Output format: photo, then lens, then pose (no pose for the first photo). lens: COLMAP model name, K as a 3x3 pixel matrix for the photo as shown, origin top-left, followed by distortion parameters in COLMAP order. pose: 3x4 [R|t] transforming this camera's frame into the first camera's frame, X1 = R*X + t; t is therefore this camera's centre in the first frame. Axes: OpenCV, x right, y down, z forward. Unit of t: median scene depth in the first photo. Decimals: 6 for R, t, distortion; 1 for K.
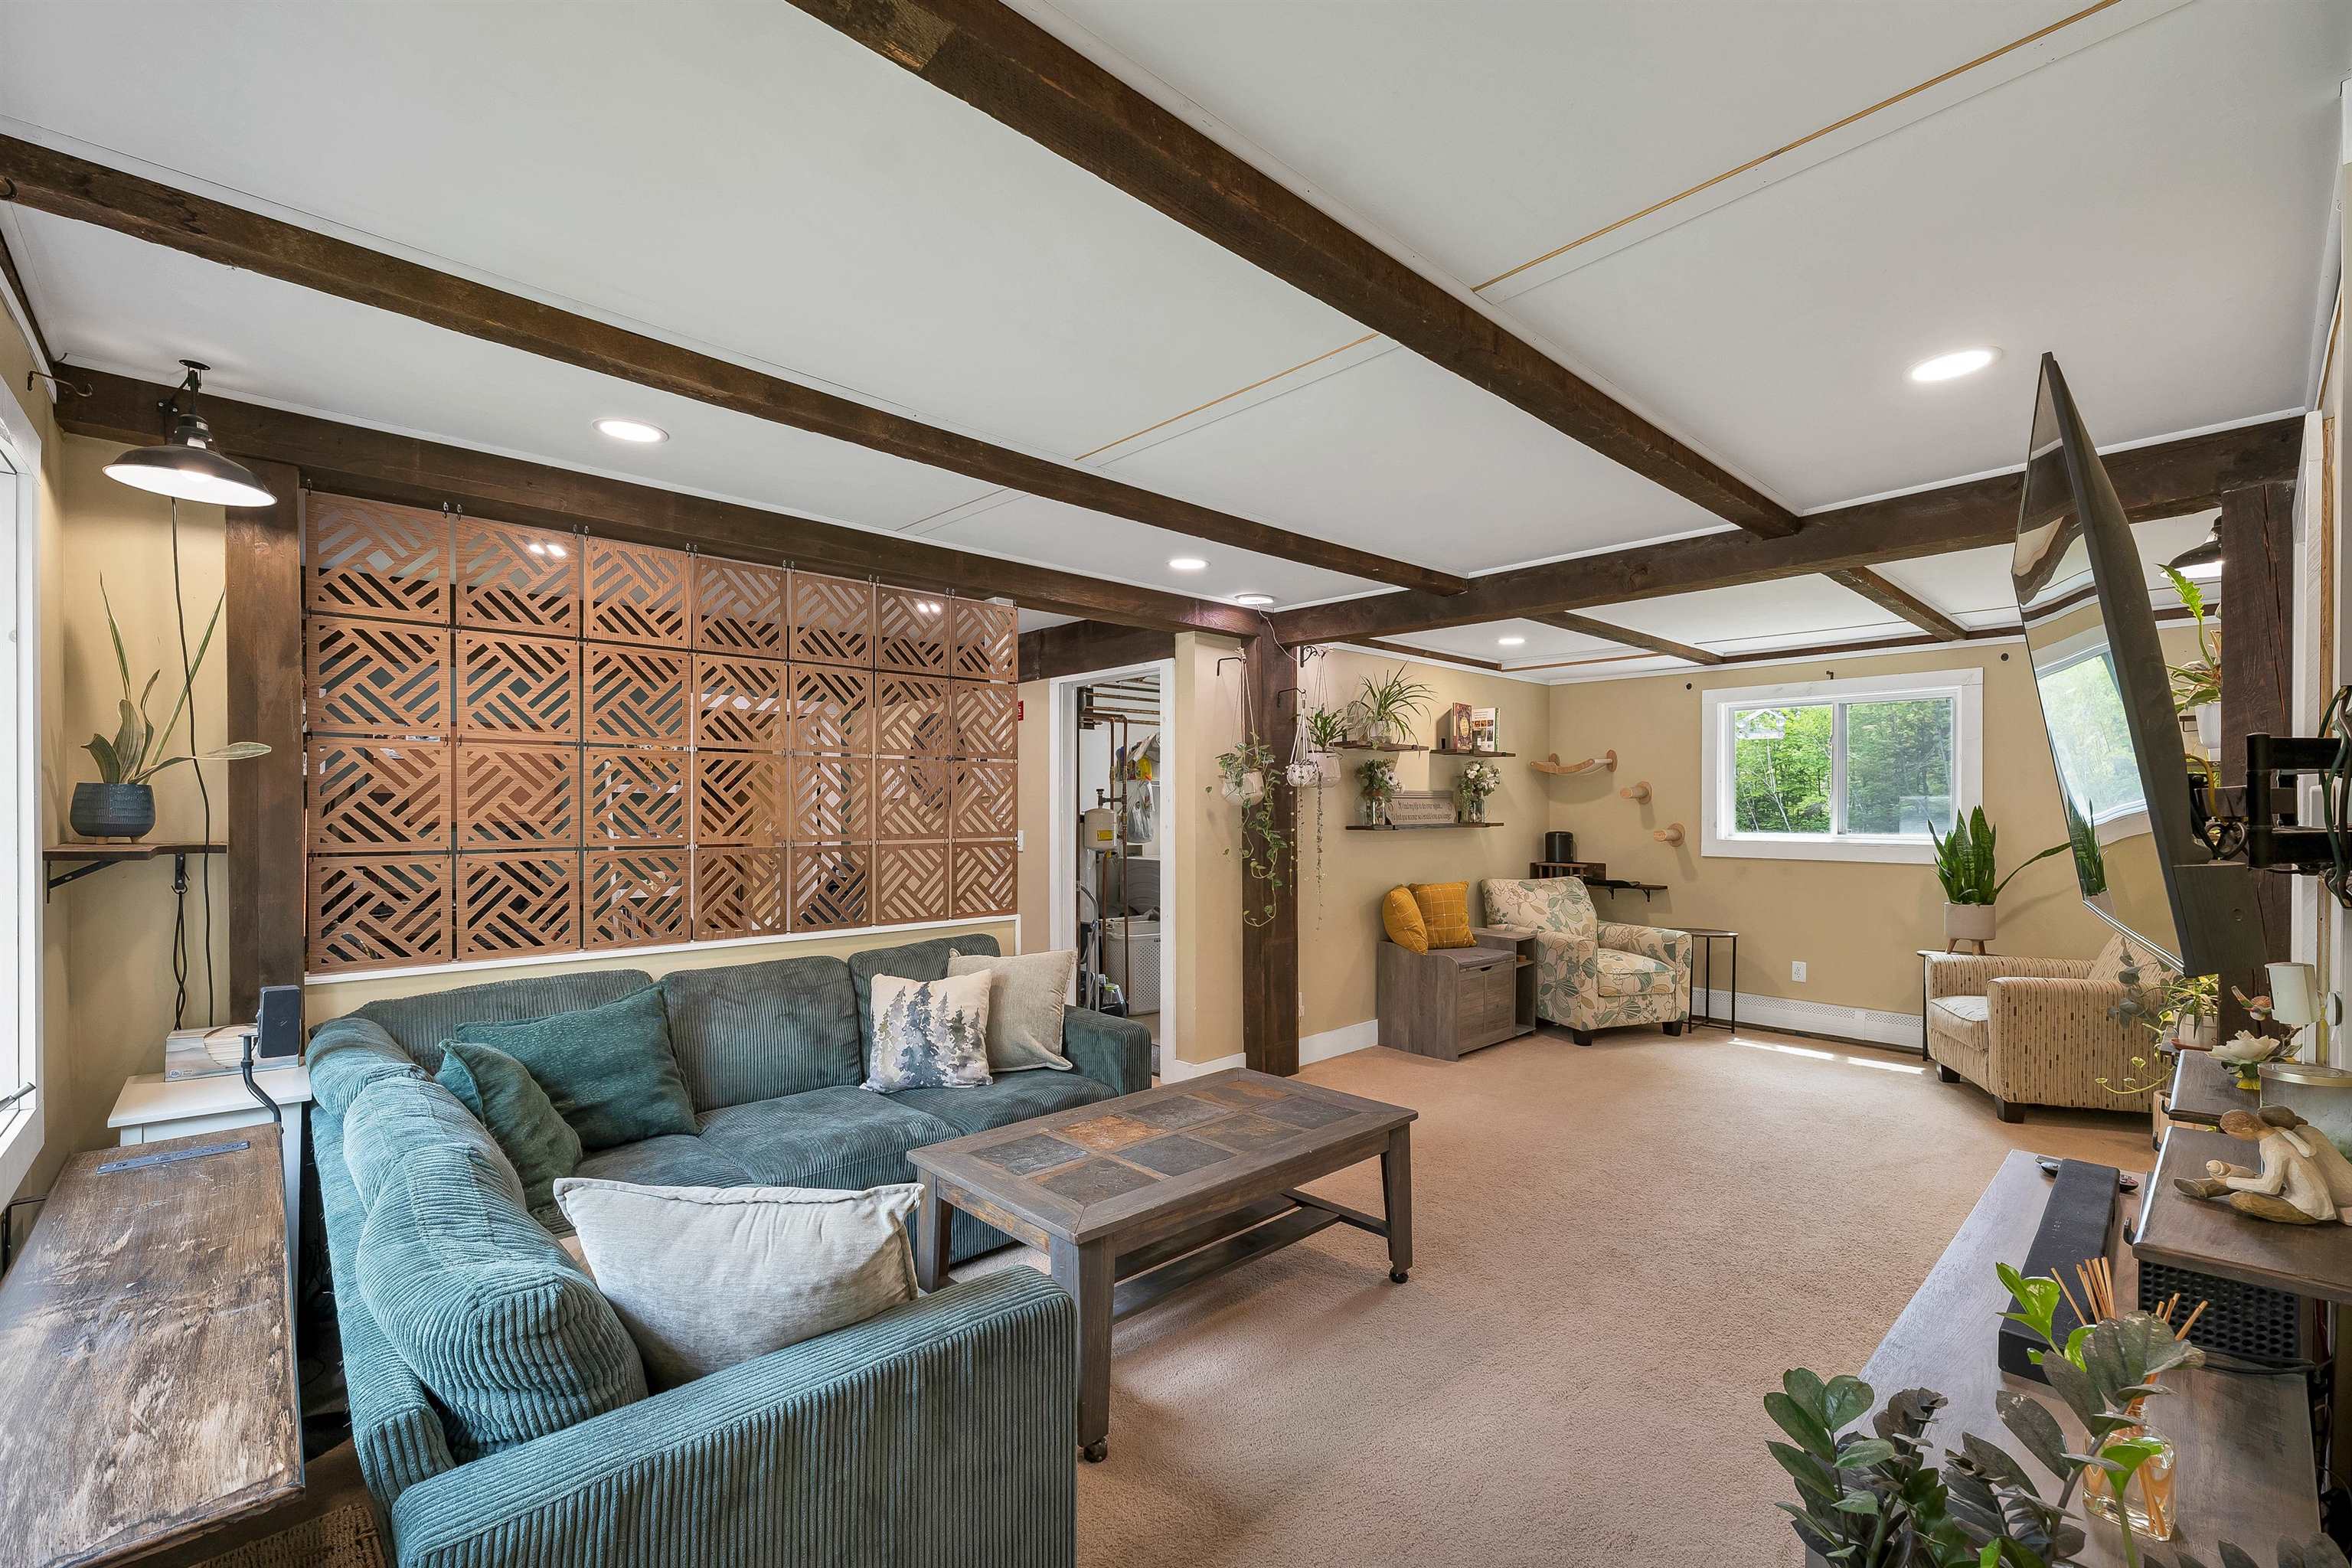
lens RADIAL K [[967.8, 0, 1169.8], [0, 967.8, 814.9], [0, 0, 1]] dist [0.000779, 0.000413]
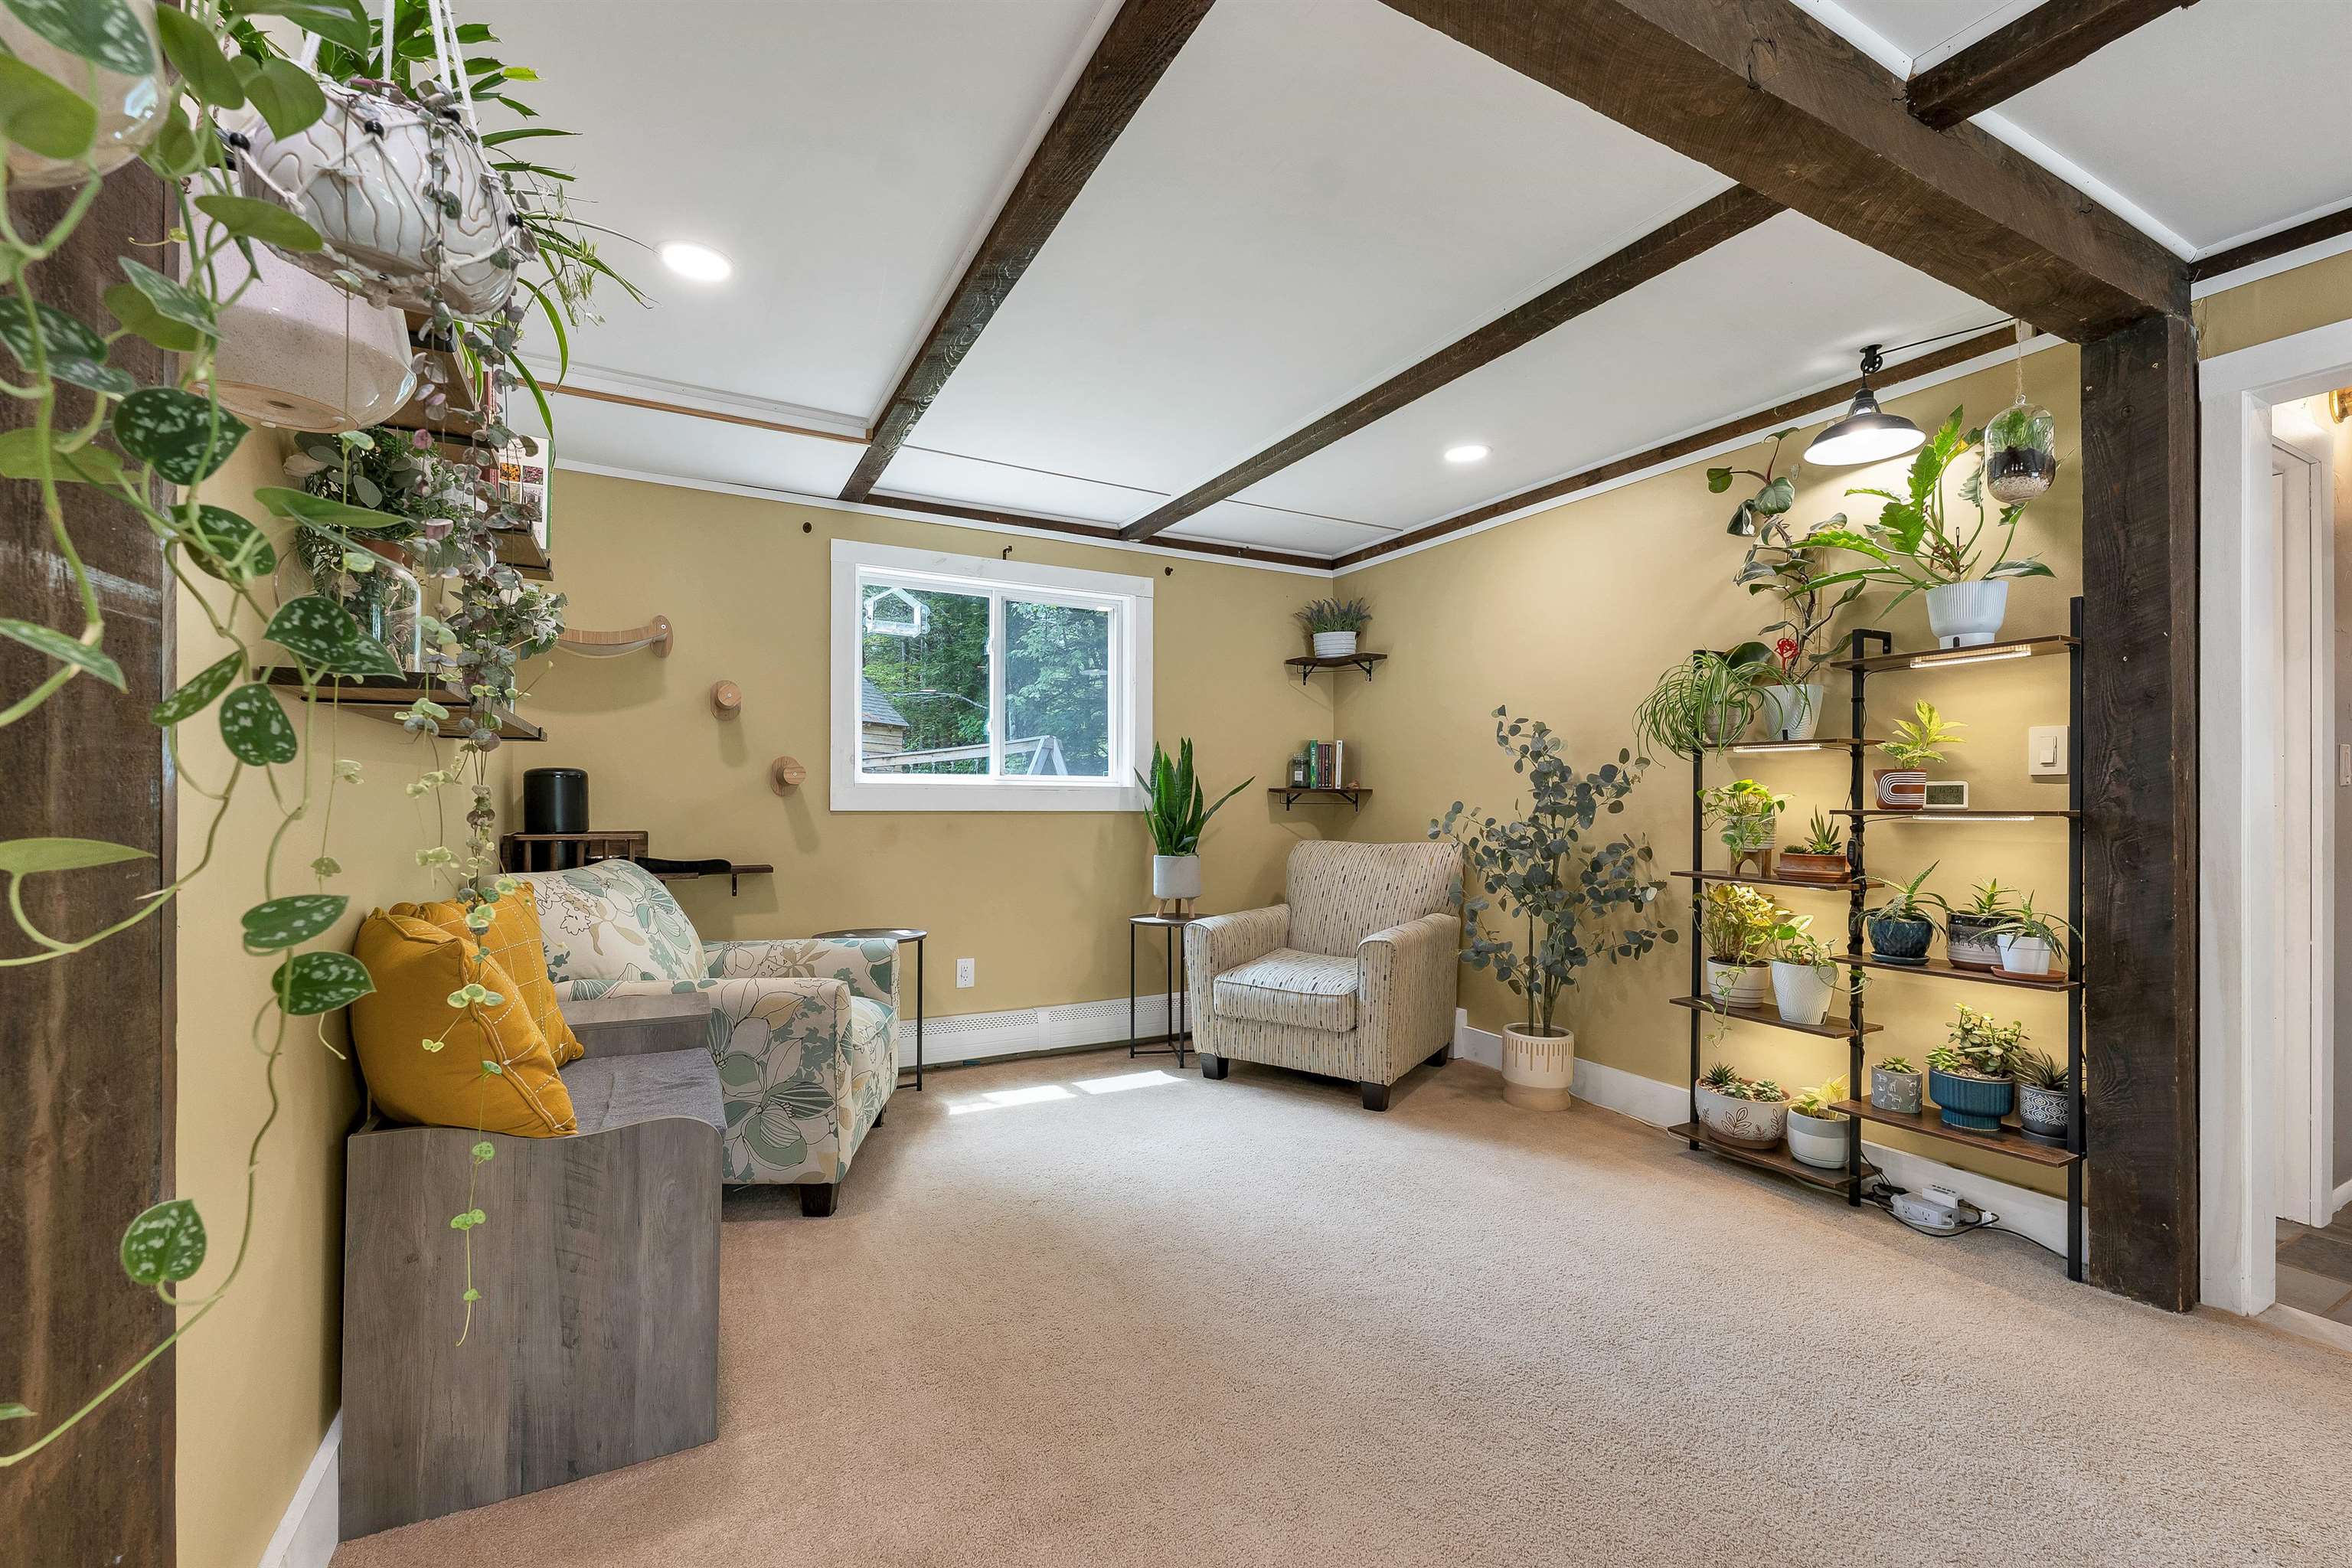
lens RADIAL K [[964.5, 0, 1176.0], [0, 964.5, 784.0], [0, 0, 1]] dist [0.000222, 0.000071]
pose [[0.238933, 0.016214, 0.970901, 0.016302], [0.003610, 0.999839, -0.017585, 0.039658], [-0.971029, 0.007706, 0.238836, 0.689422]]
